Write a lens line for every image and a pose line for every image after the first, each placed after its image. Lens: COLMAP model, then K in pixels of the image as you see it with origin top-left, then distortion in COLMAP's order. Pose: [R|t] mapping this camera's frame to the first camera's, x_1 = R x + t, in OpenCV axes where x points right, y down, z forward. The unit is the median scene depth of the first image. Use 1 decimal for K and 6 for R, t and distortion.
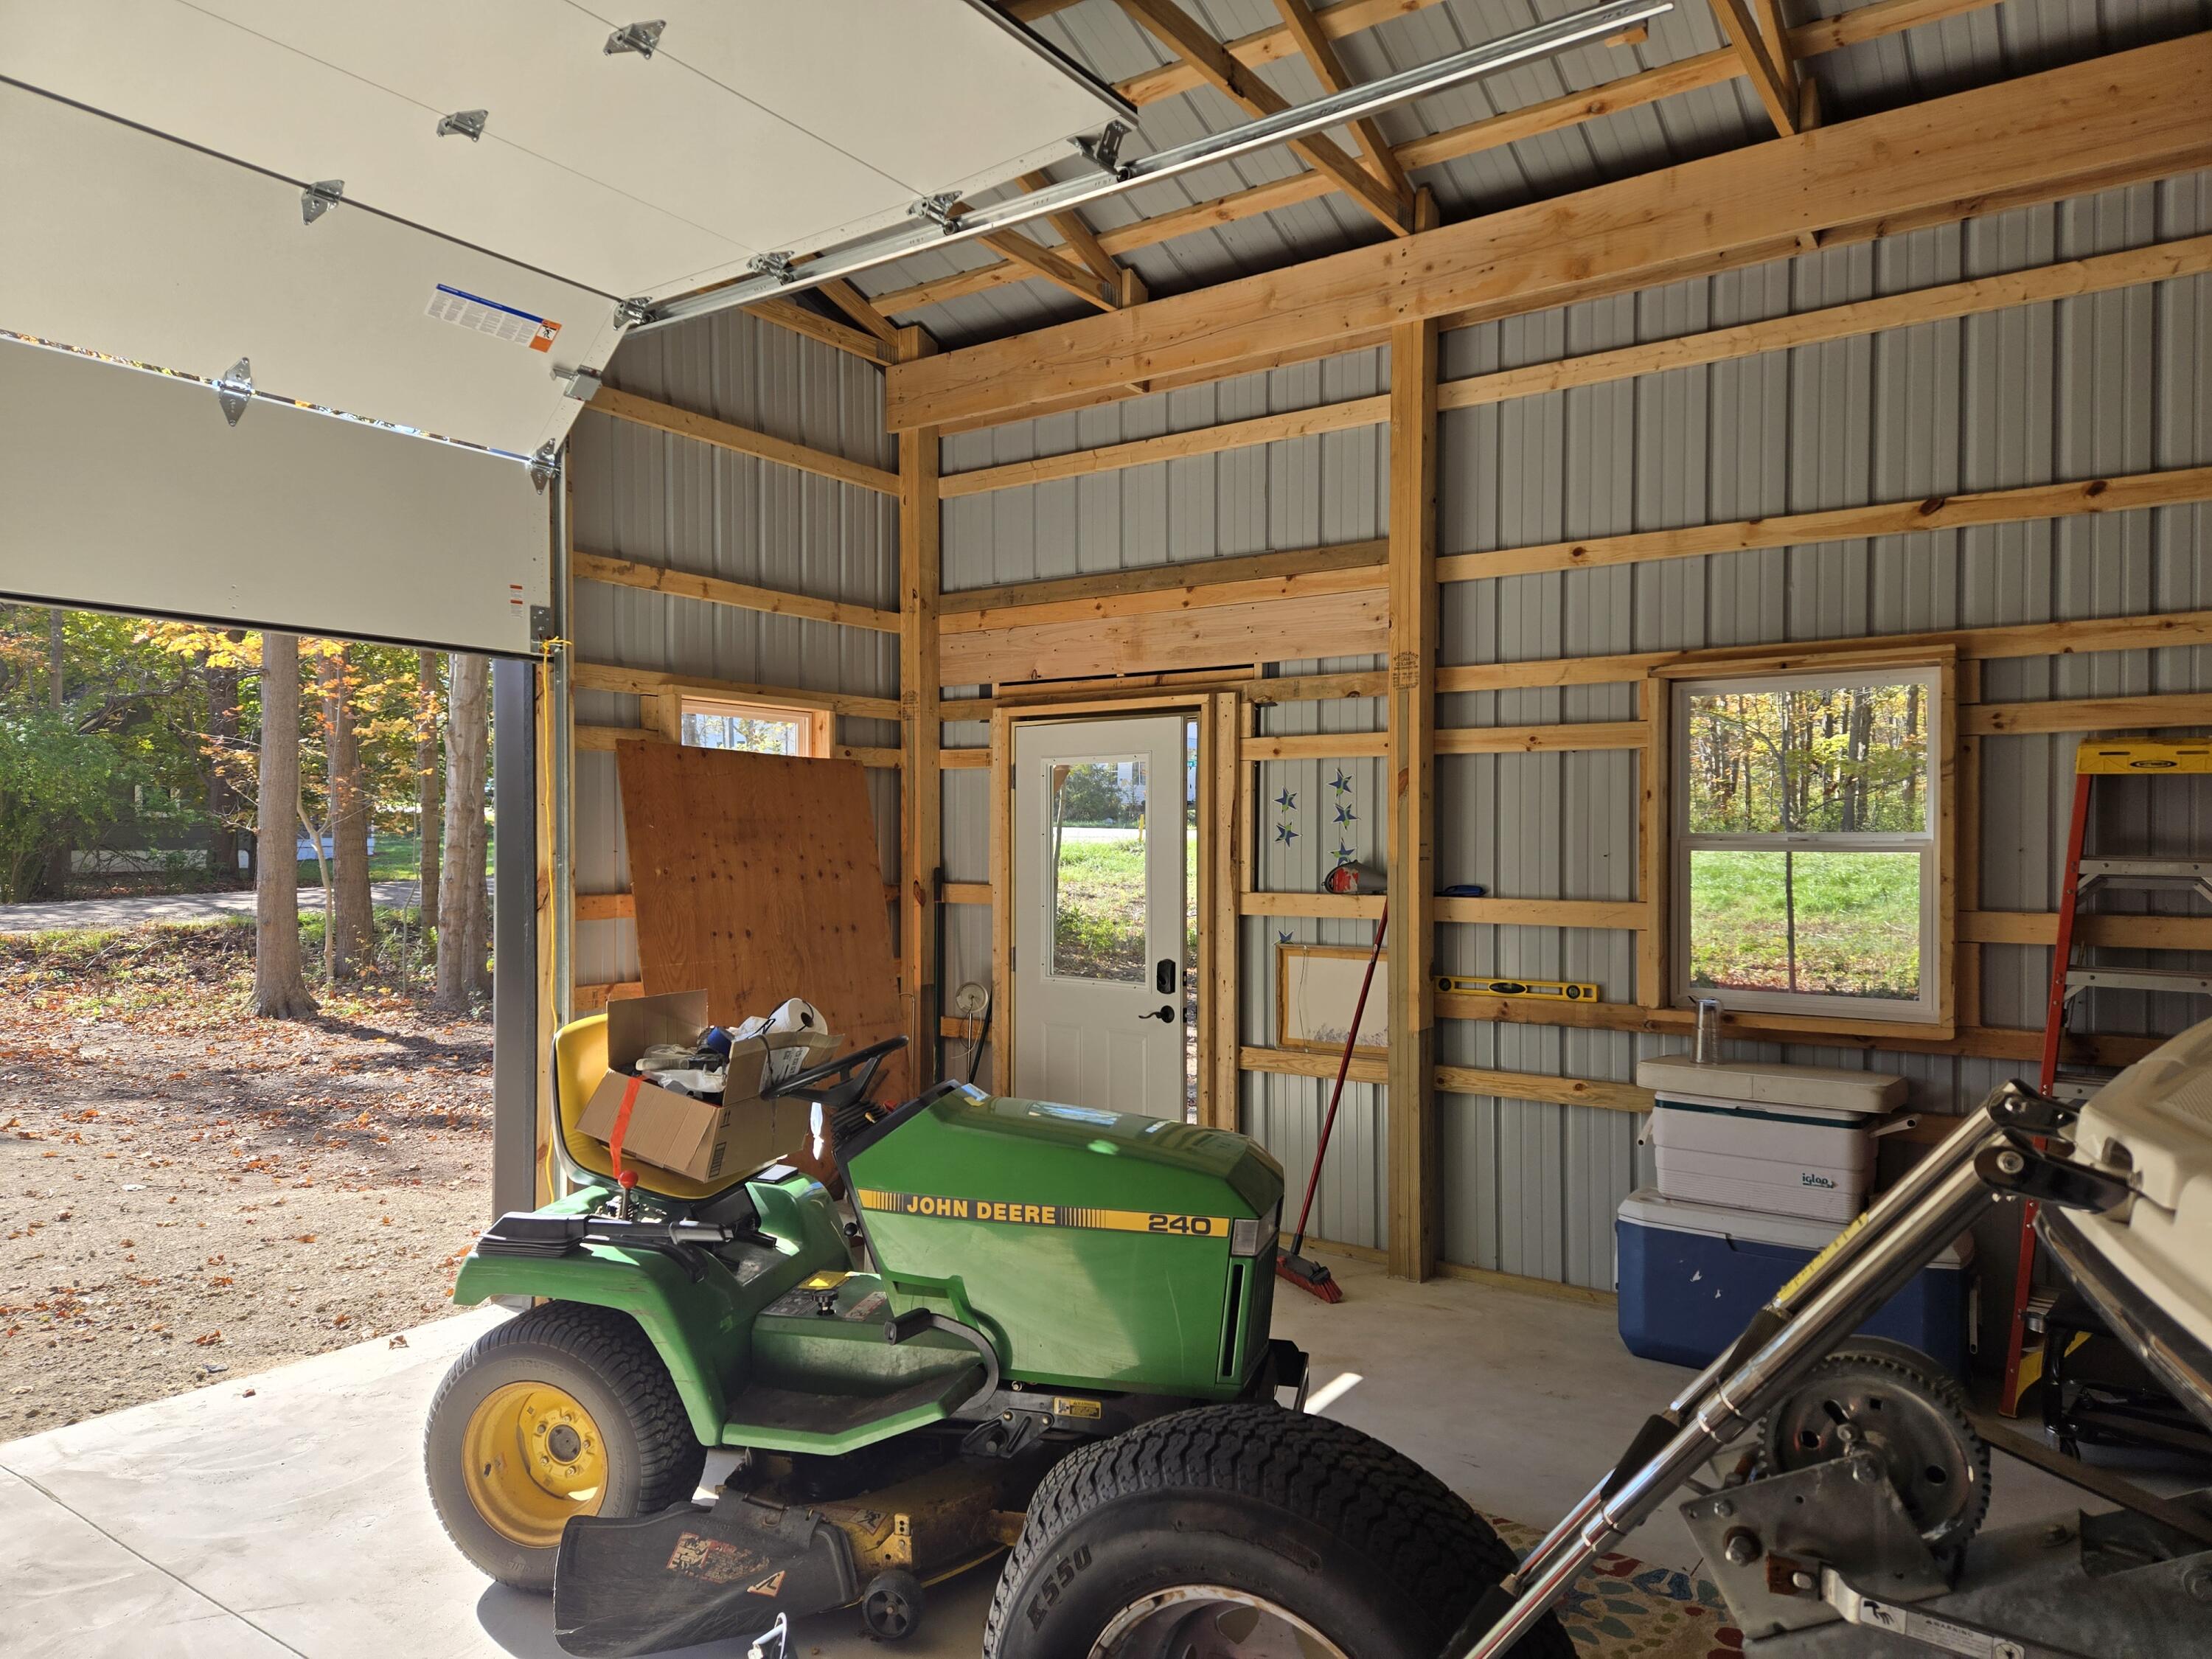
lens RADIAL K [[1470.1, 0, 1105.0], [0, 1470.1, 843.8], [0, 0, 1]] dist [0.073232, -0.042127]
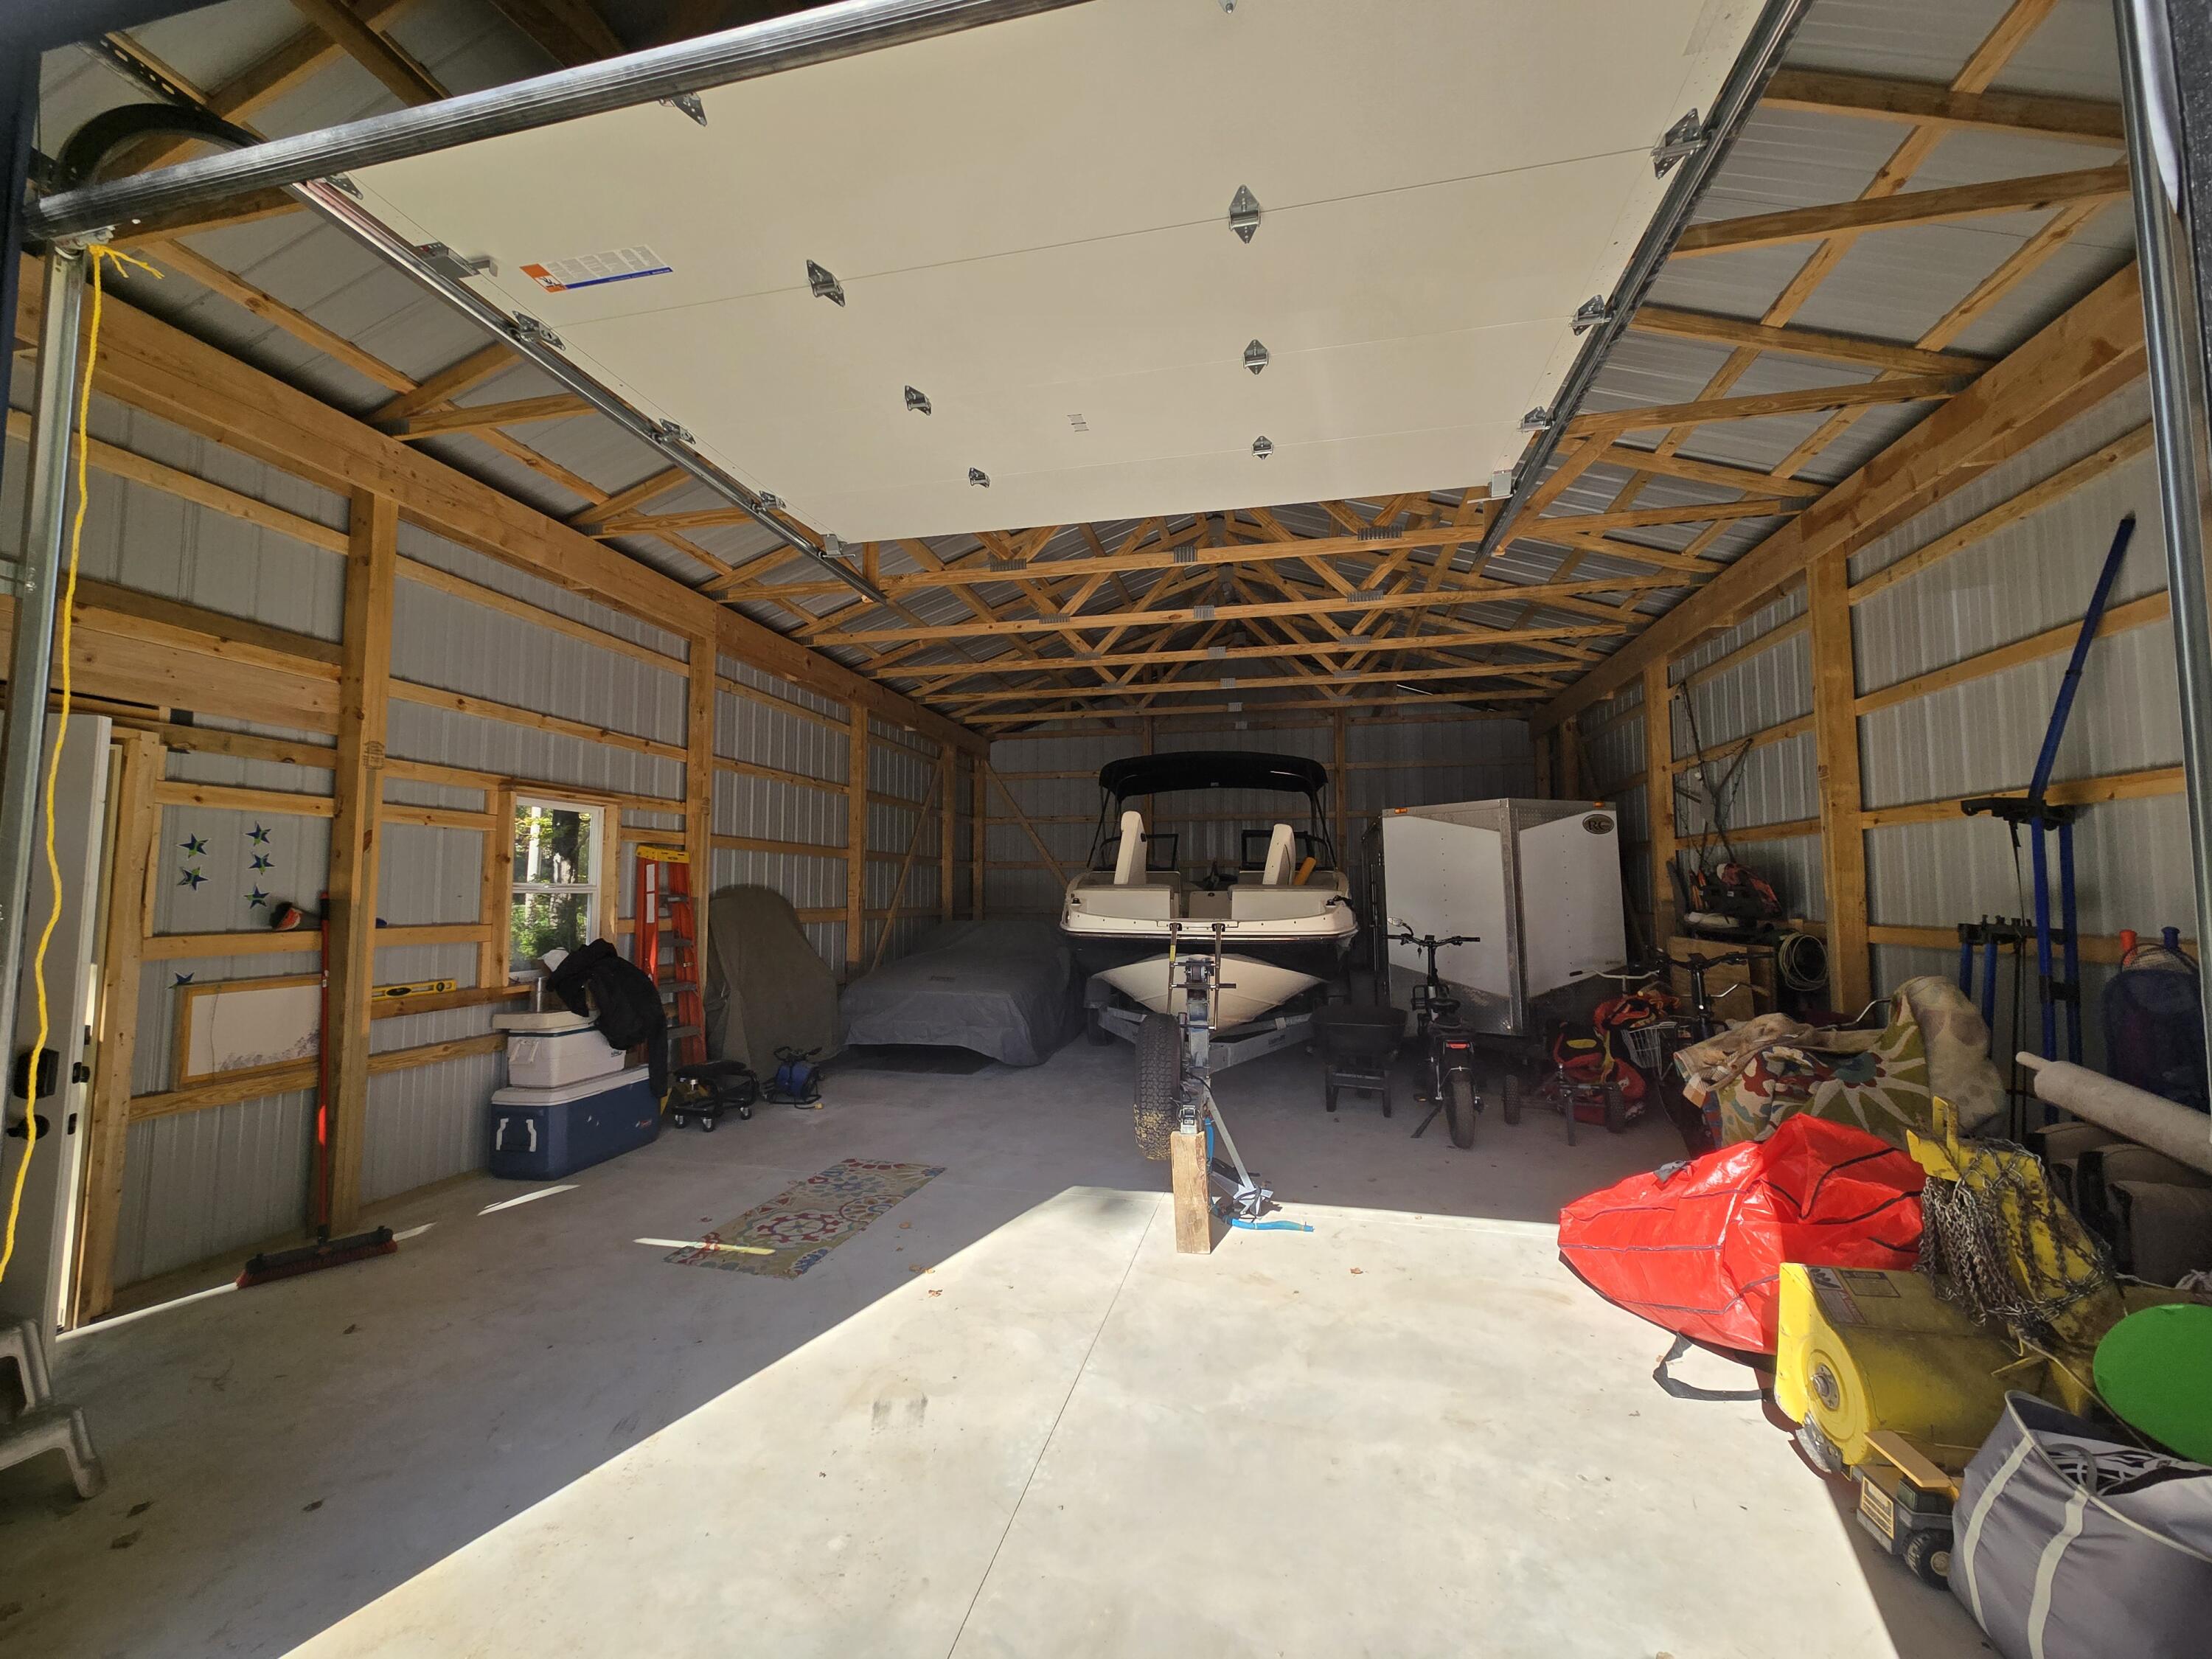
lens RADIAL K [[899.1, 0, 1078.1], [0, 899.1, 831.0], [0, 0, 1]] dist [0.003804, -0.001810]
pose [[-0.371099, 0.061389, 0.926562, -0.820143], [-0.003412, 0.997715, -0.067470, 0.001005], [-0.928587, -0.028200, -0.370041, 0.771620]]
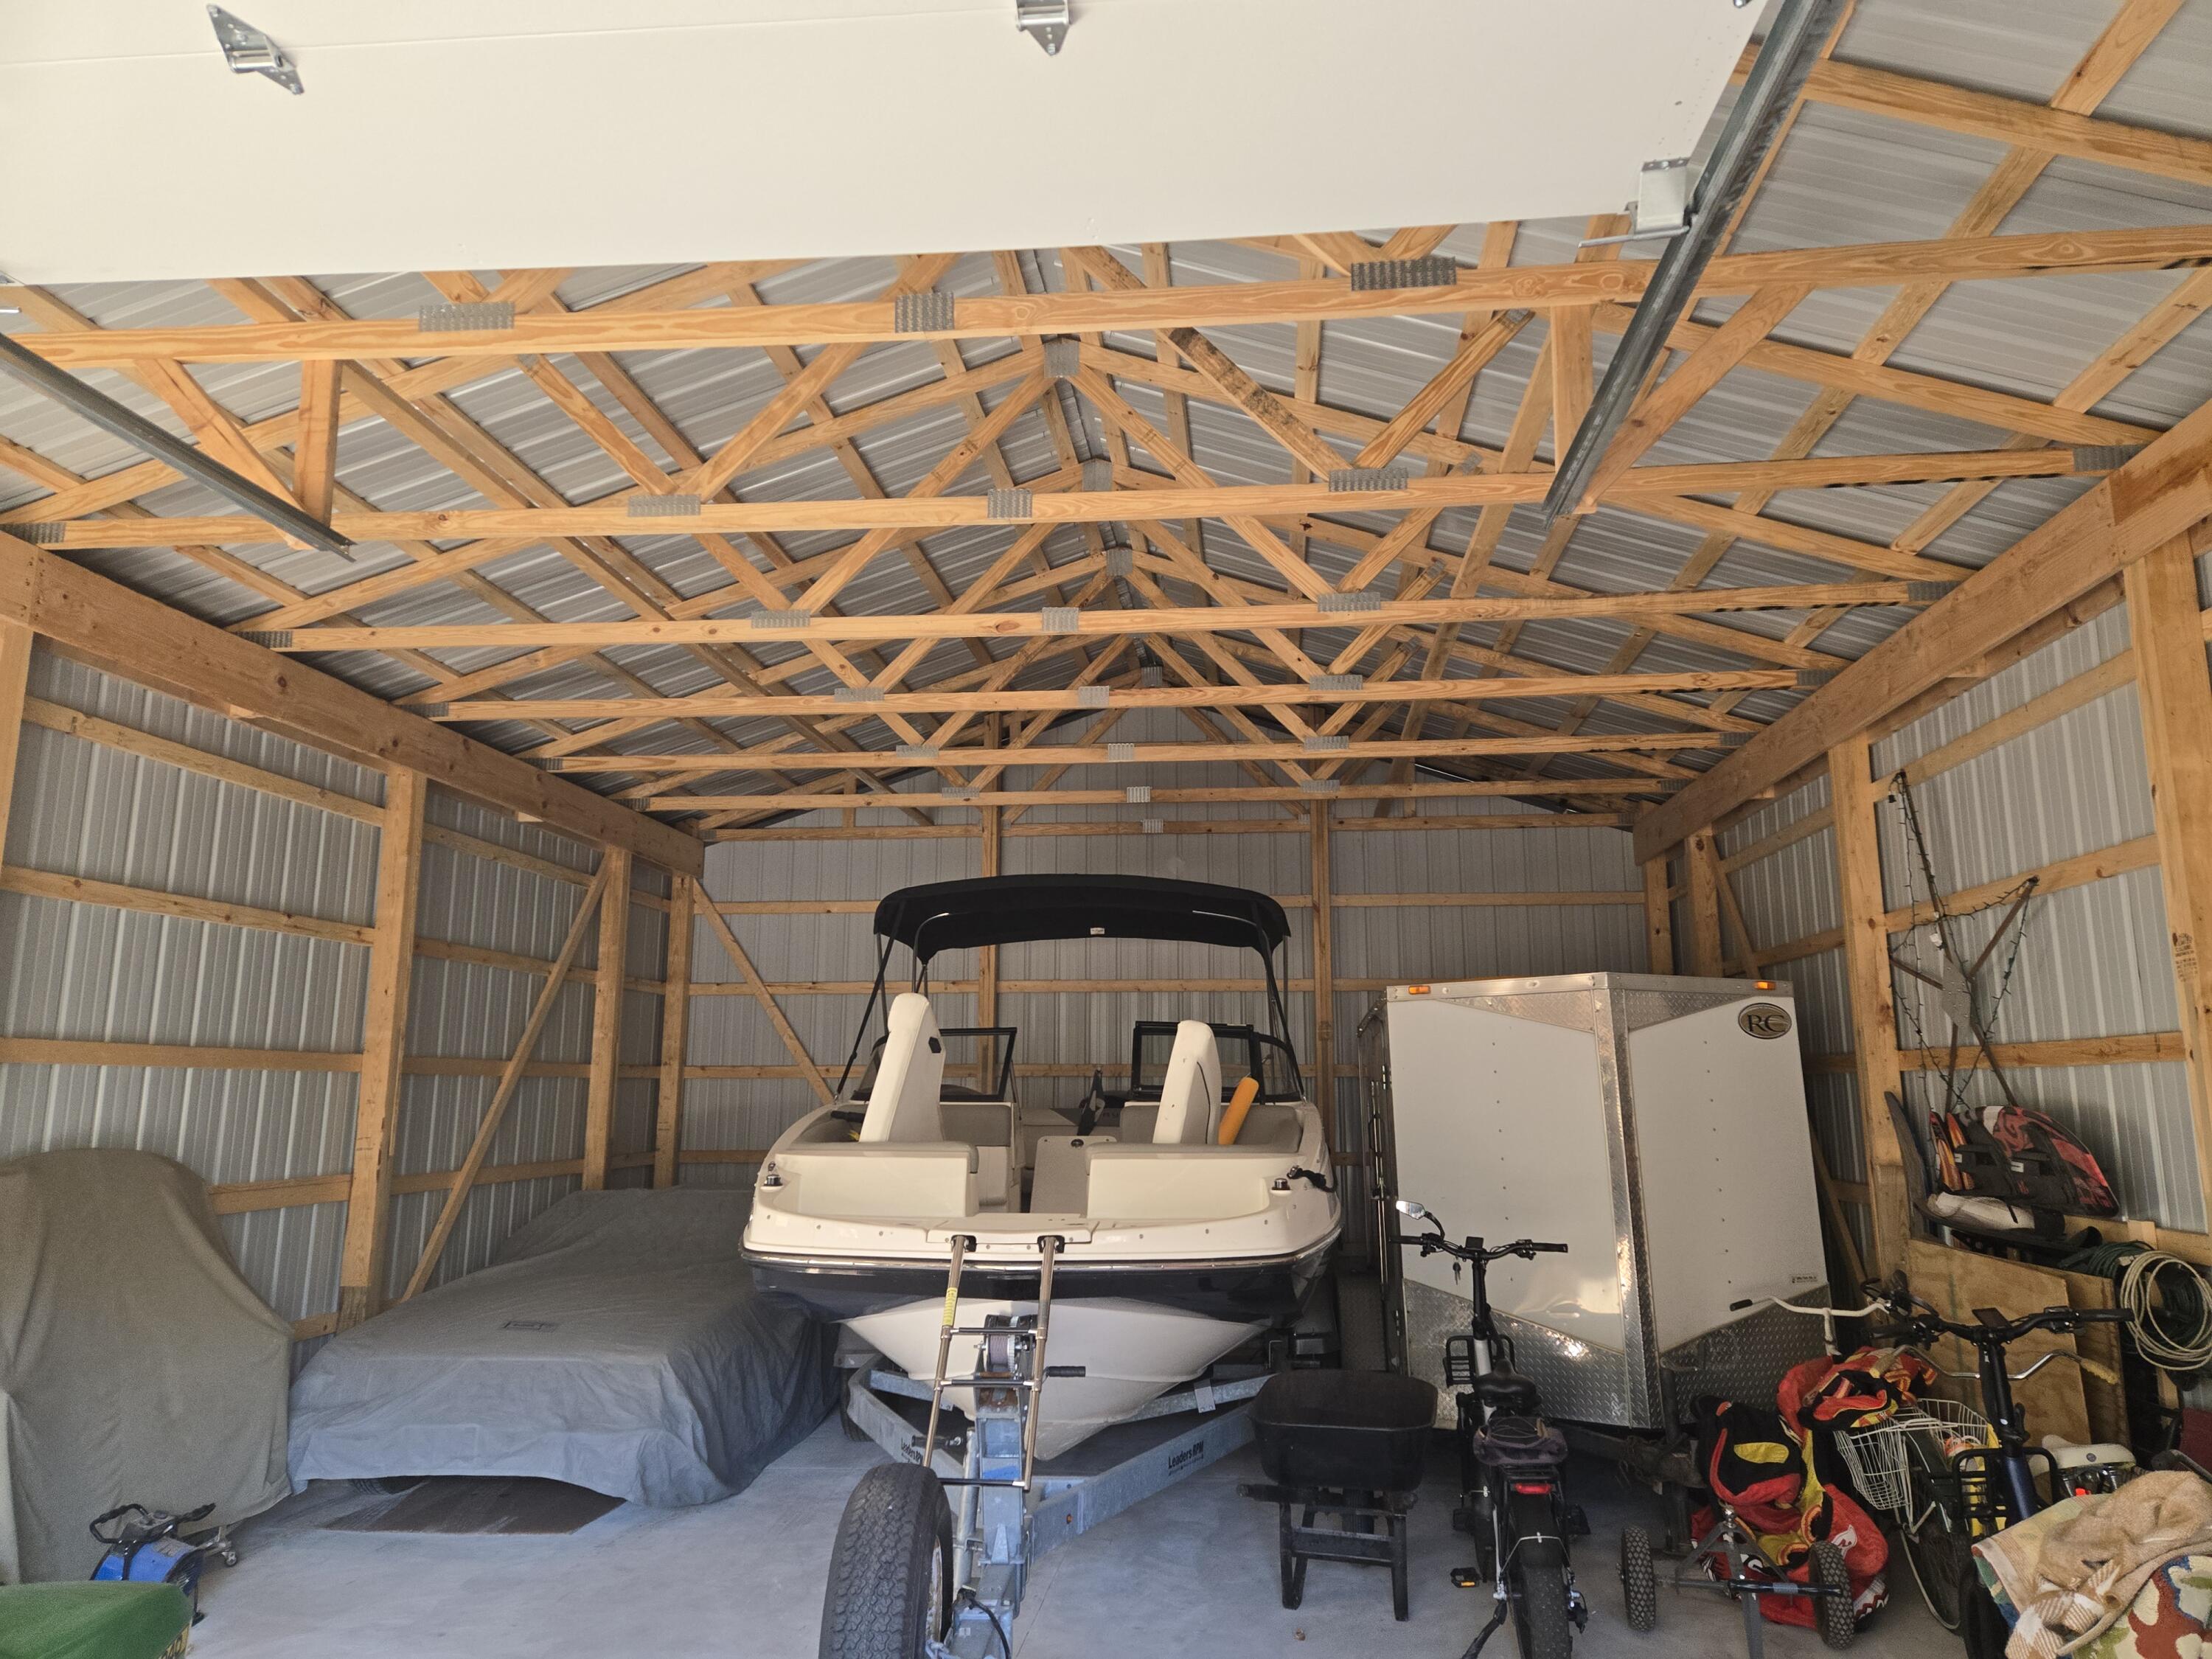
lens RADIAL K [[1470.1, 0, 1116.0], [0, 1470.1, 825.3], [0, 0, 1]] dist [0.073232, -0.042127]
pose [[-0.490967, 0.154171, 0.857428, -0.671721], [-0.004769, 0.983726, -0.179611, -0.041478], [-0.871165, -0.092272, -0.482241, 0.620357]]
